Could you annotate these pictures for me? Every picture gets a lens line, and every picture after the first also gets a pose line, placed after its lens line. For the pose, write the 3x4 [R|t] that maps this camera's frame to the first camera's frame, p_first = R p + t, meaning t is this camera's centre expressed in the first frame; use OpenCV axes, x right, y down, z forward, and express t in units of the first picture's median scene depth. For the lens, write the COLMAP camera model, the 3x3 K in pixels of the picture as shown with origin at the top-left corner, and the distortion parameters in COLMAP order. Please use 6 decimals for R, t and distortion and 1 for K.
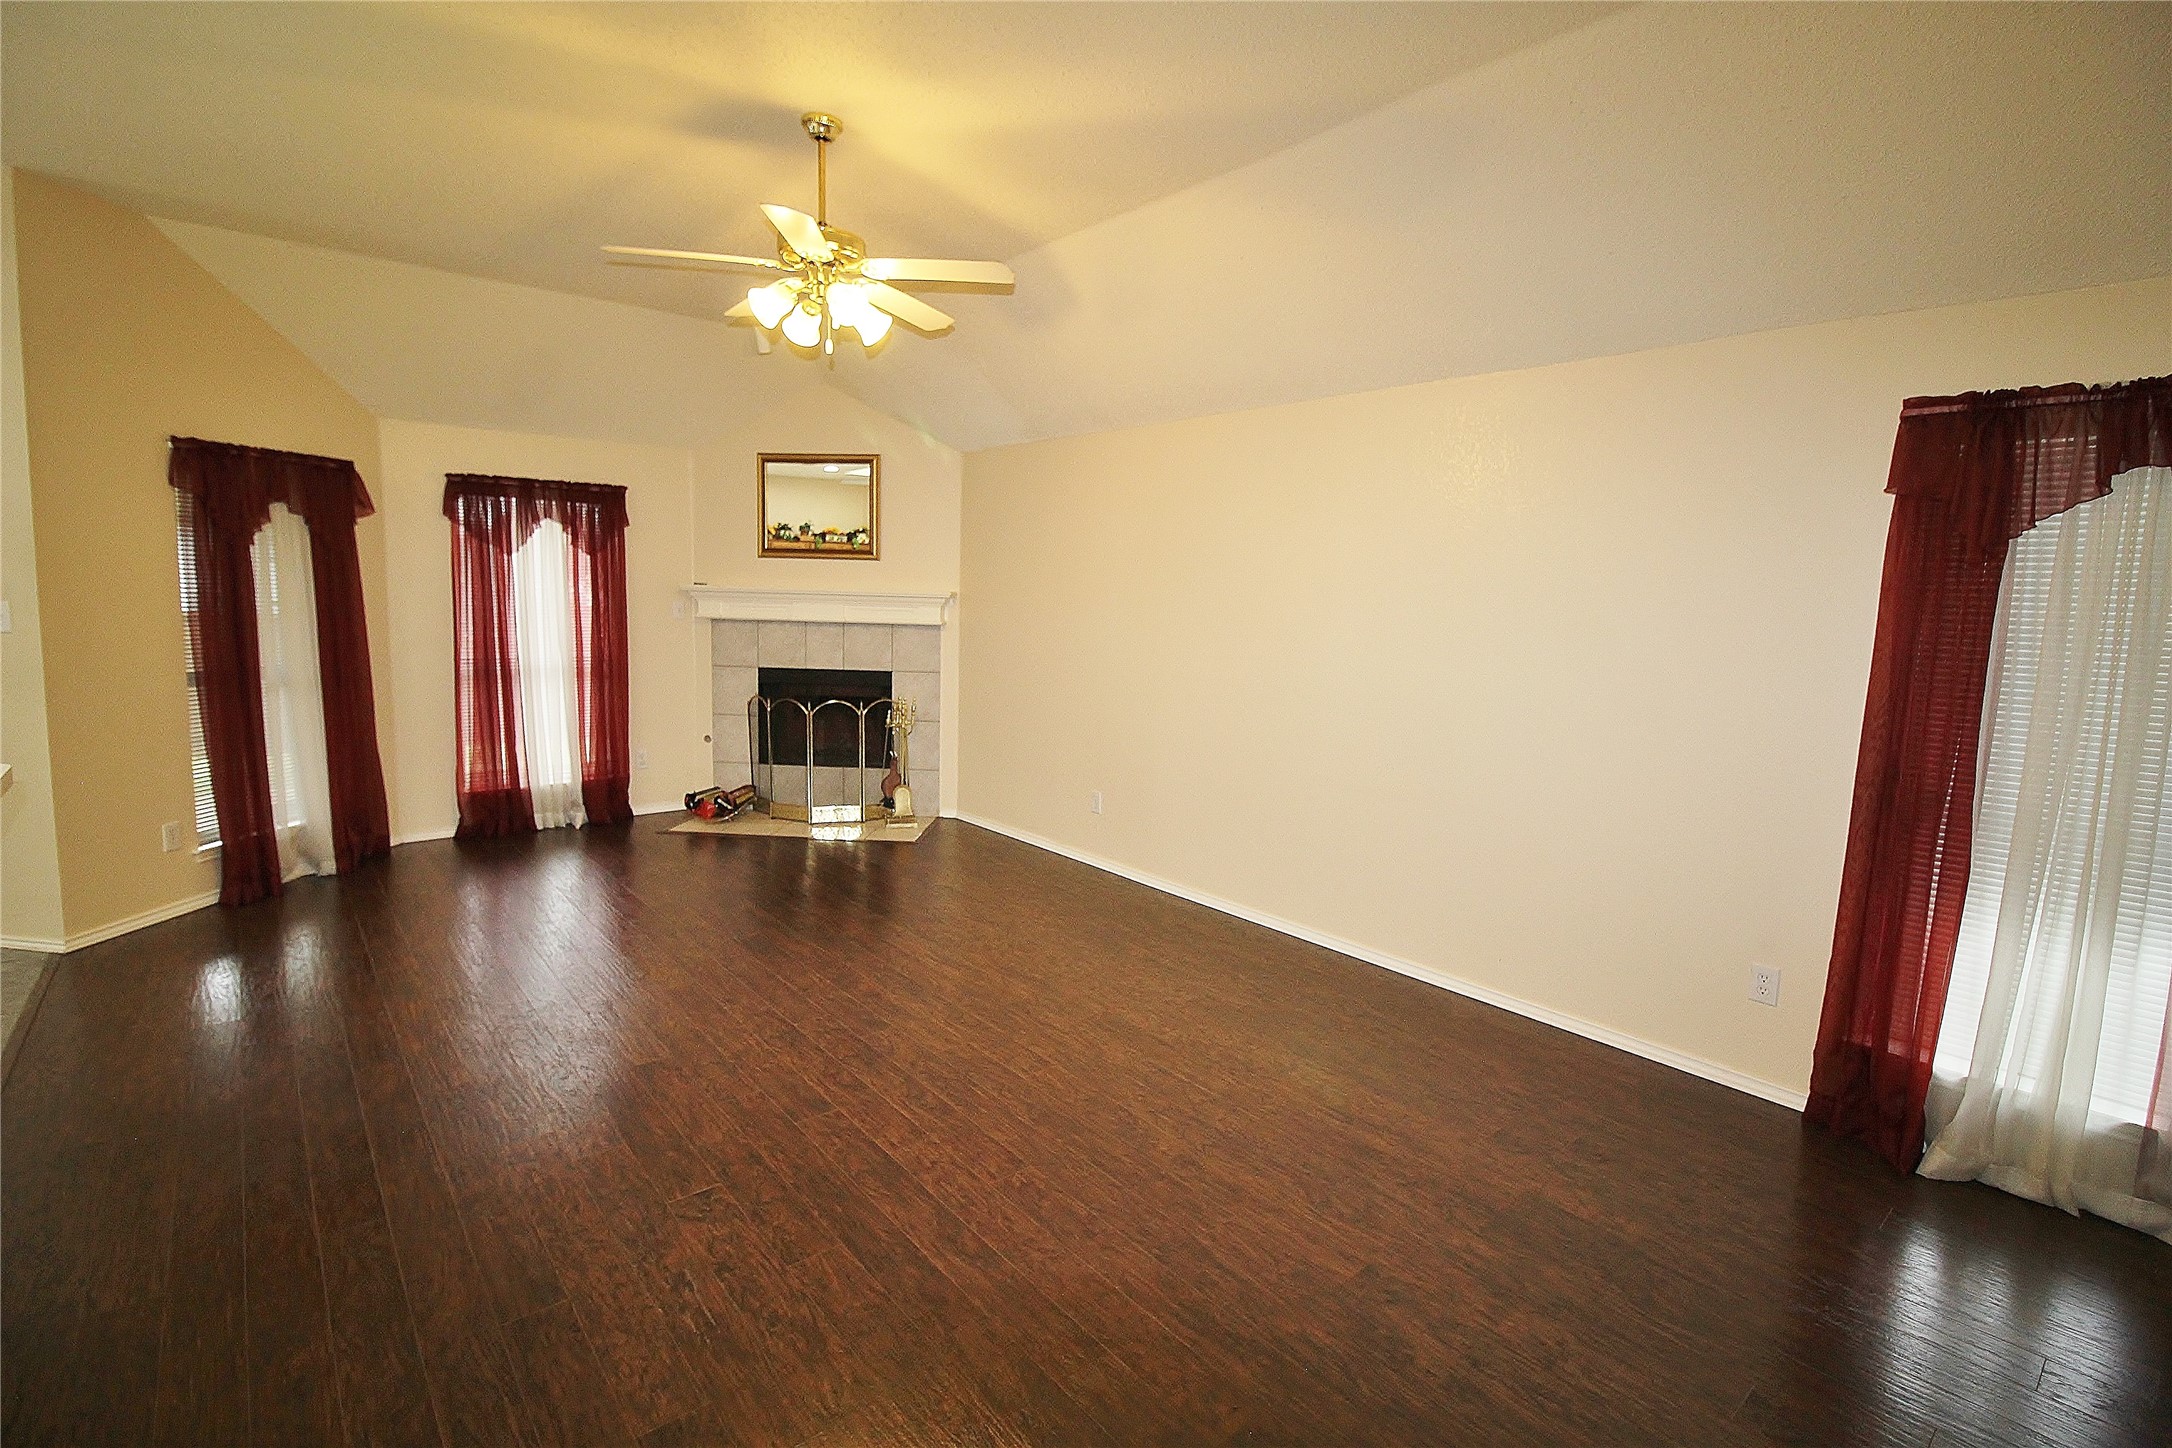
lens RADIAL K [[1010.9, 0, 1097.9], [0, 1010.9, 716.2], [0, 0, 1]] dist [-0.009561, -0.003337]
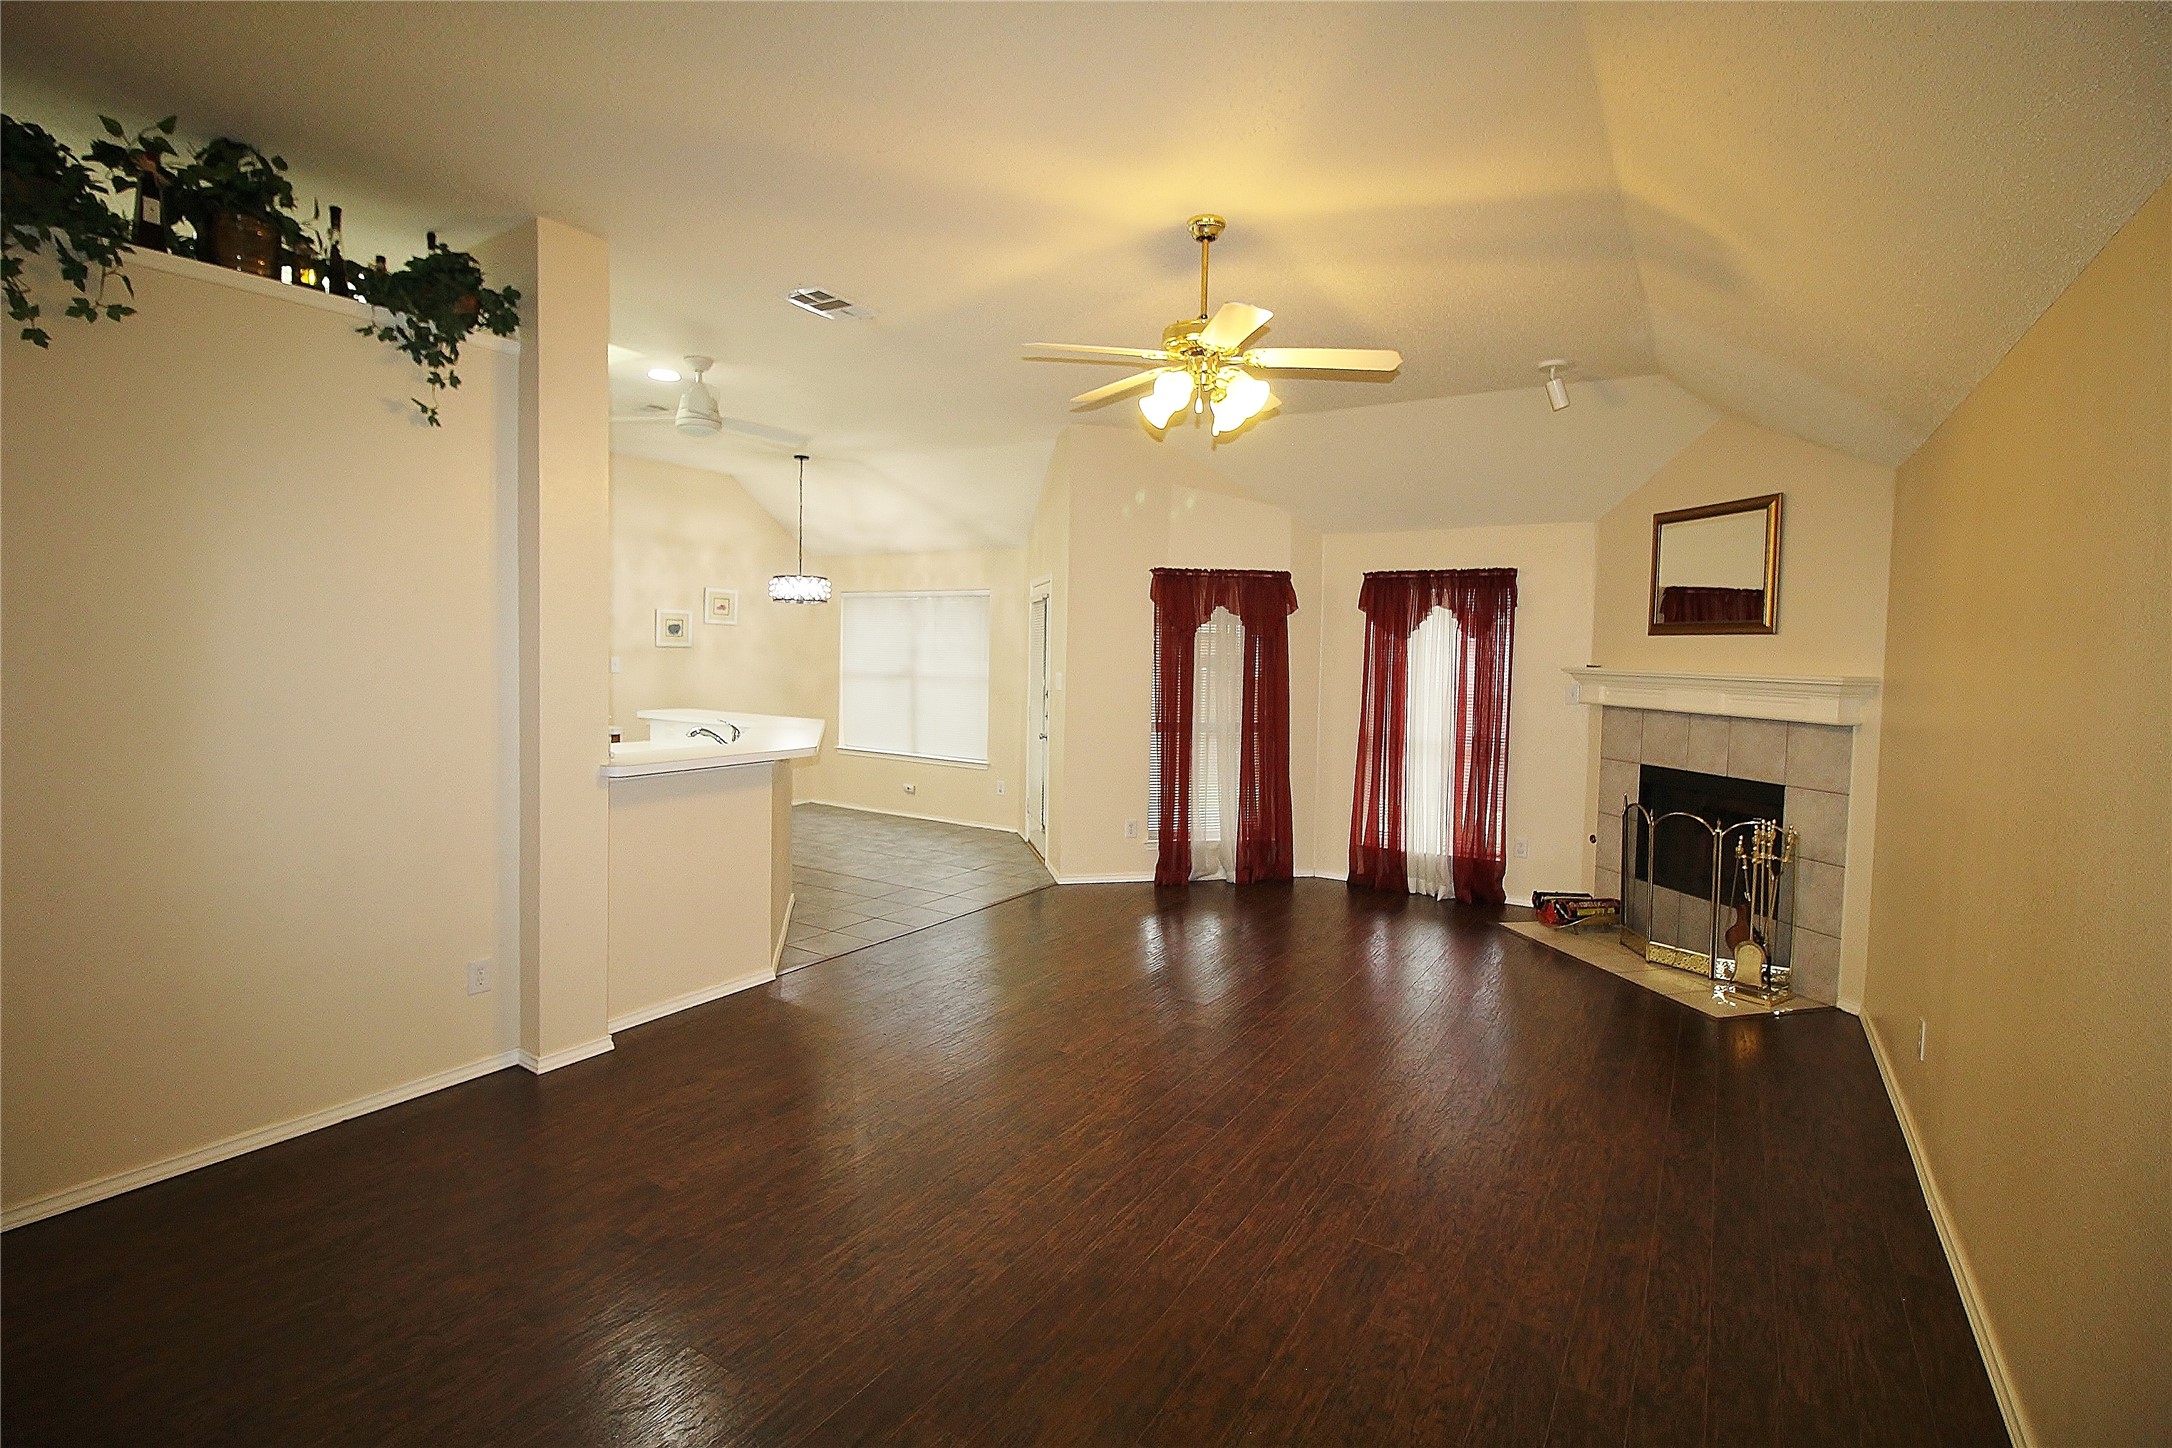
lens RADIAL K [[1010.9, 0, 1071.5], [0, 1010.9, 692.8], [0, 0, 1]] dist [-0.009561, -0.003337]
pose [[0.282224, 0.021149, -0.959115, 0.365735], [-0.132518, 0.991032, -0.017141, -0.032066], [0.950152, 0.131938, 0.282496, 0.320701]]
